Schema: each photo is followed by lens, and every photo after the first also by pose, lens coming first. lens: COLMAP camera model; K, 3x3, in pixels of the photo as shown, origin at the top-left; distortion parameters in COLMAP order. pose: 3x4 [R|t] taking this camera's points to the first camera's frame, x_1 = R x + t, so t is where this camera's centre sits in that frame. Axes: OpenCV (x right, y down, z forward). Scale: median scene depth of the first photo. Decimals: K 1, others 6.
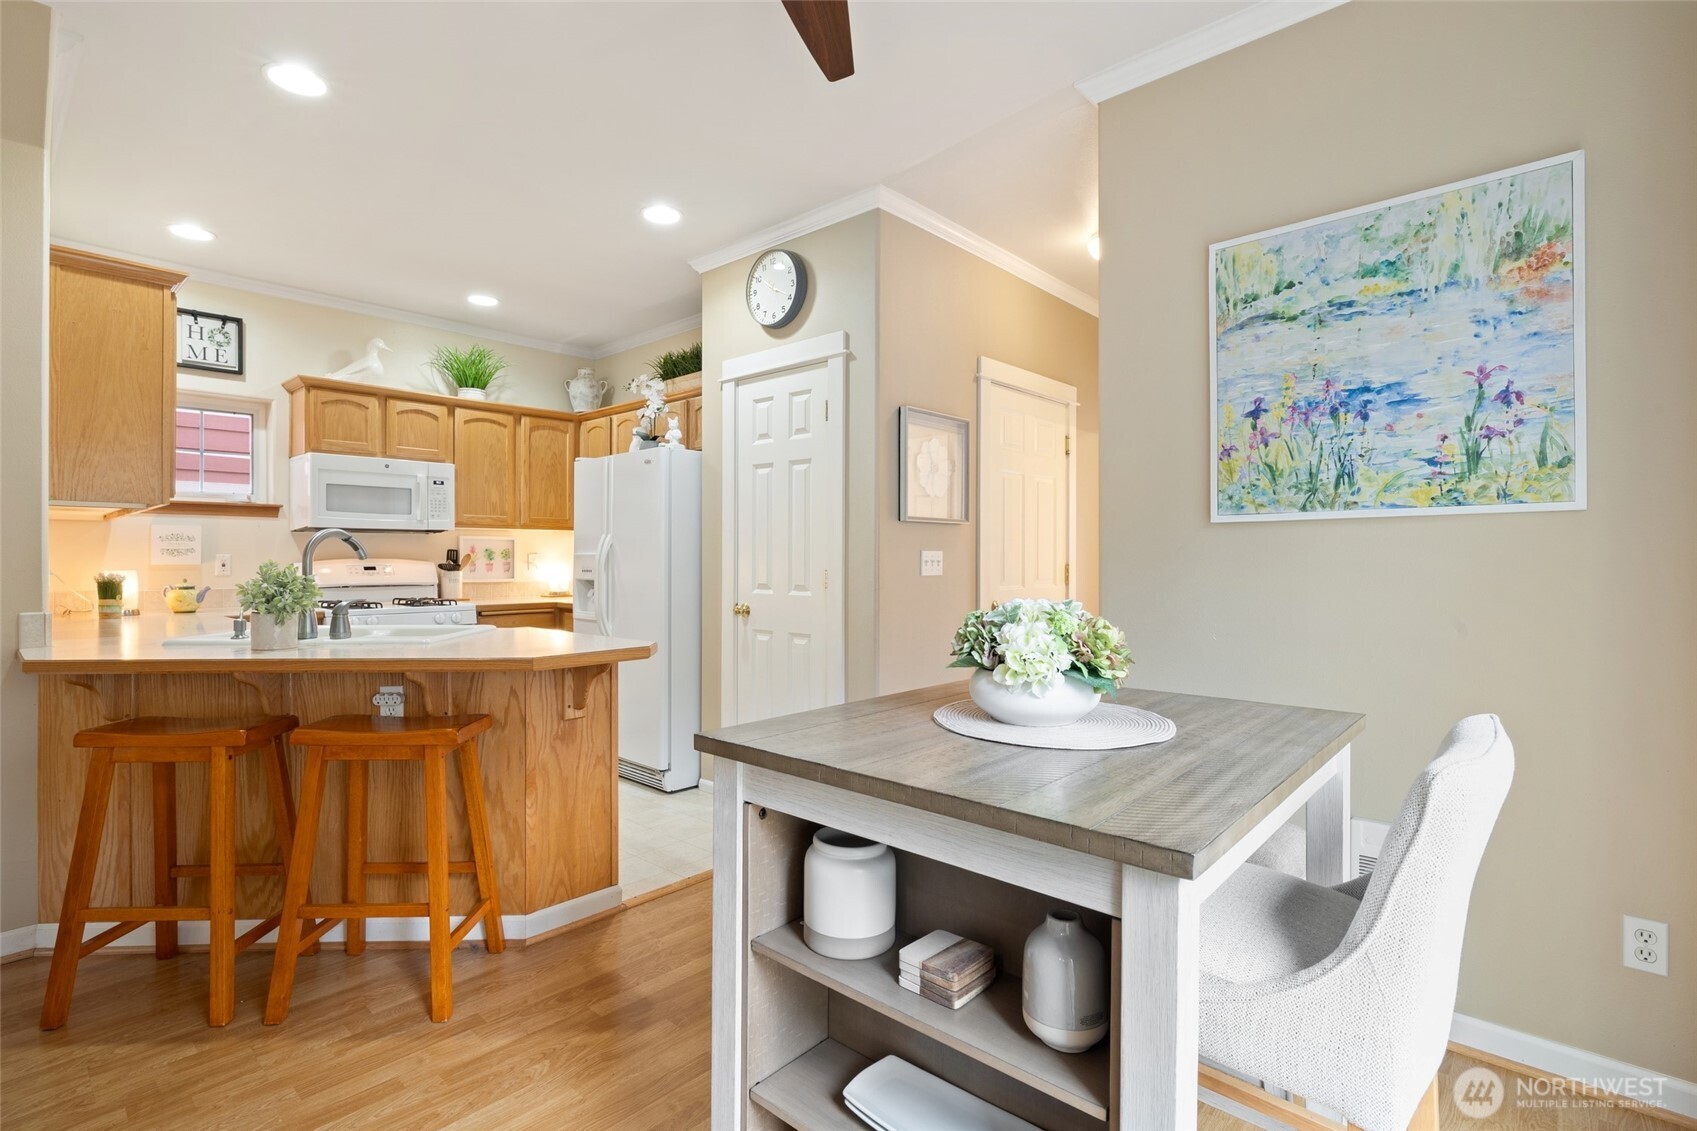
lens RADIAL K [[806.6, 0, 847.9], [0, 806.6, 561.1], [0, 0, 1]] dist [-0.004976, -0.000201]
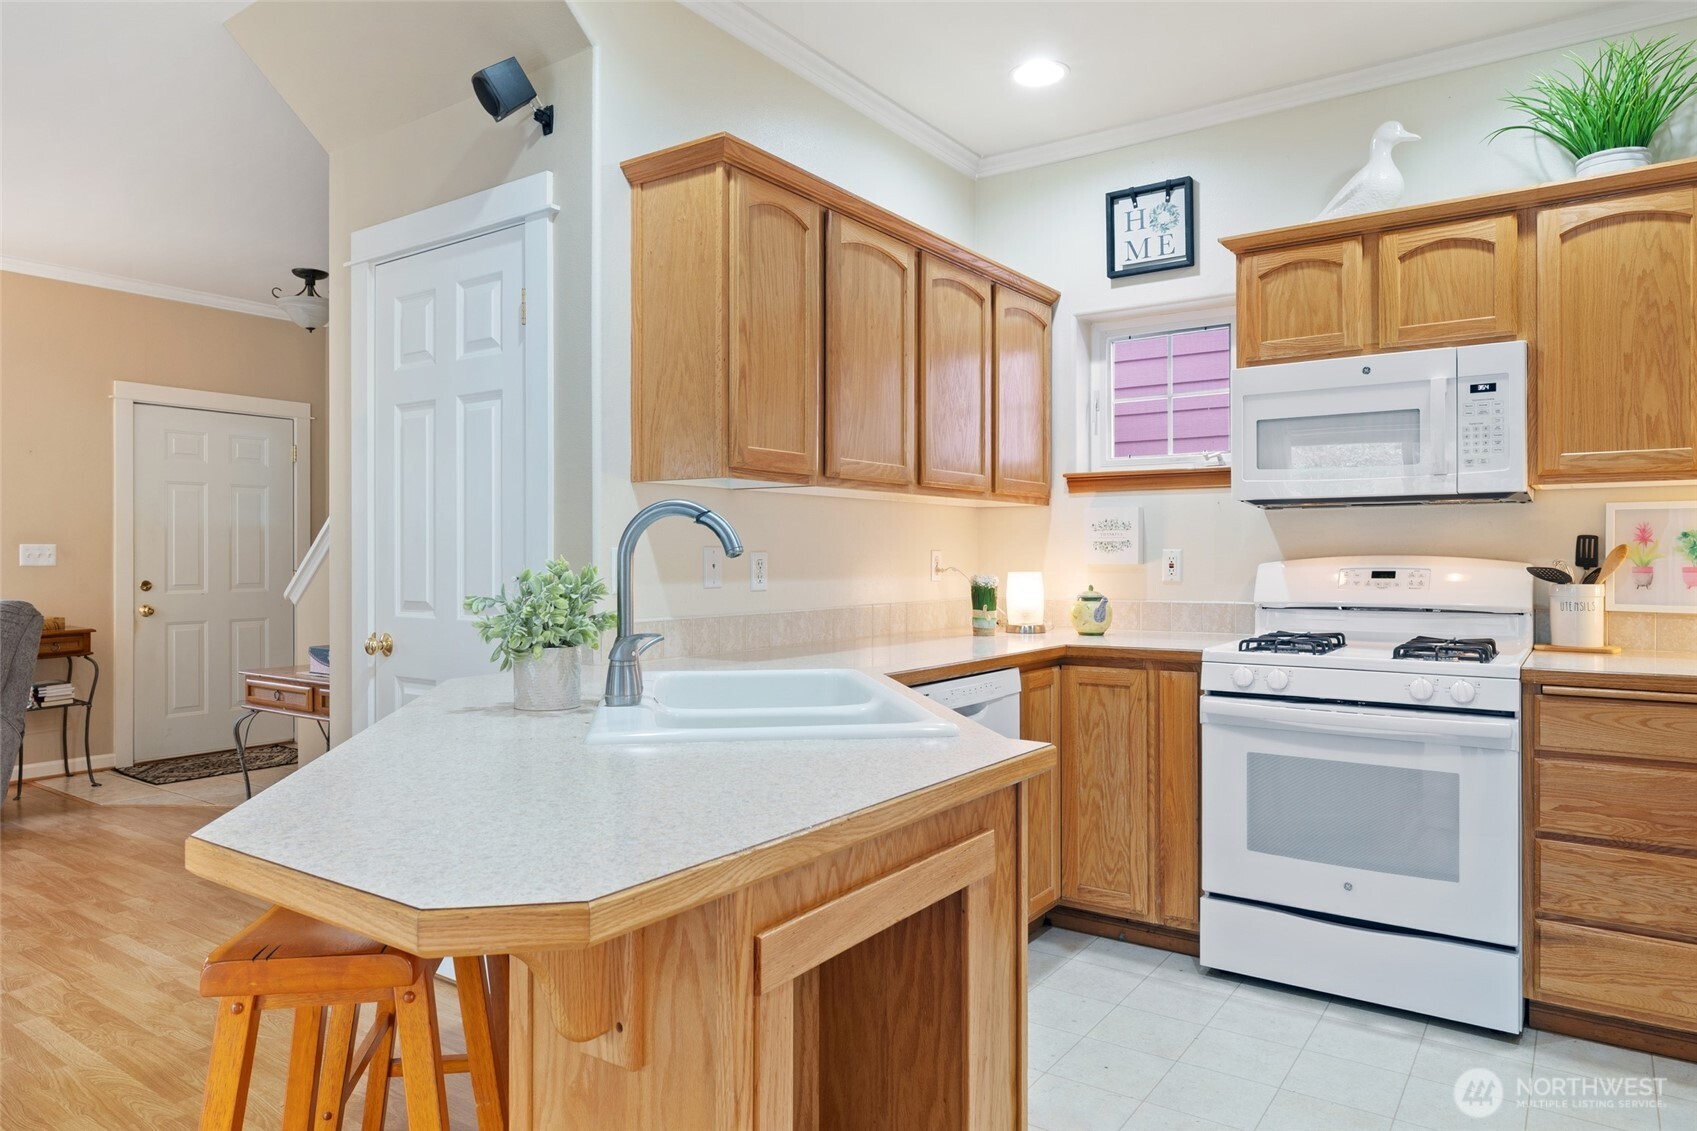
lens RADIAL K [[1075.0, 0, 841.3], [0, 1075.0, 557.7], [0, 0, 1]] dist [-0.001324, 0.000044]
pose [[0.117055, 0.001016, -0.993125, 0.049586], [-0.003506, 0.999994, 0.000610, -0.000917], [0.993119, 0.003410, 0.117058, 0.574111]]
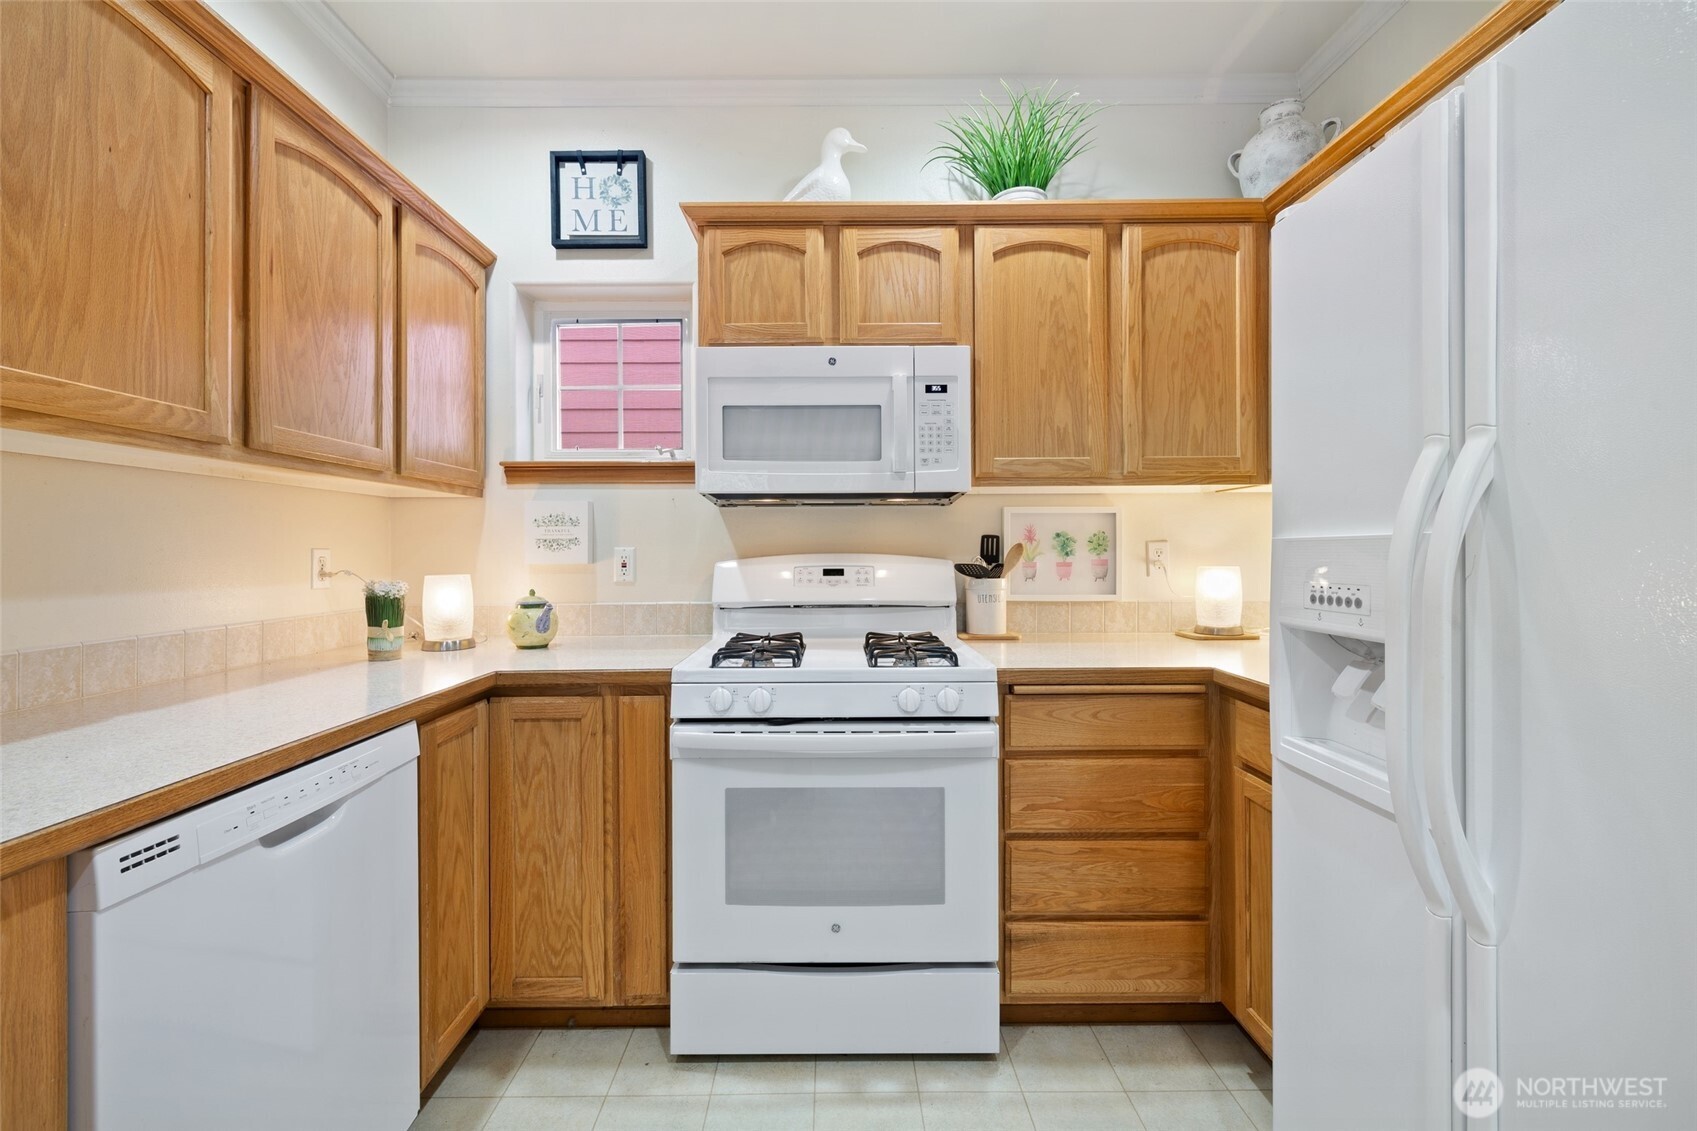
lens RADIAL K [[708.1, 0, 831.0], [0, 708.1, 547.5], [0, 0, 1]] dist [-0.001095, 0.000042]
pose [[0.667920, -0.008175, -0.744188, -0.249011], [0.001861, 0.999955, -0.009314, -0.002707], [0.744231, 0.004836, 0.667905, 0.688292]]
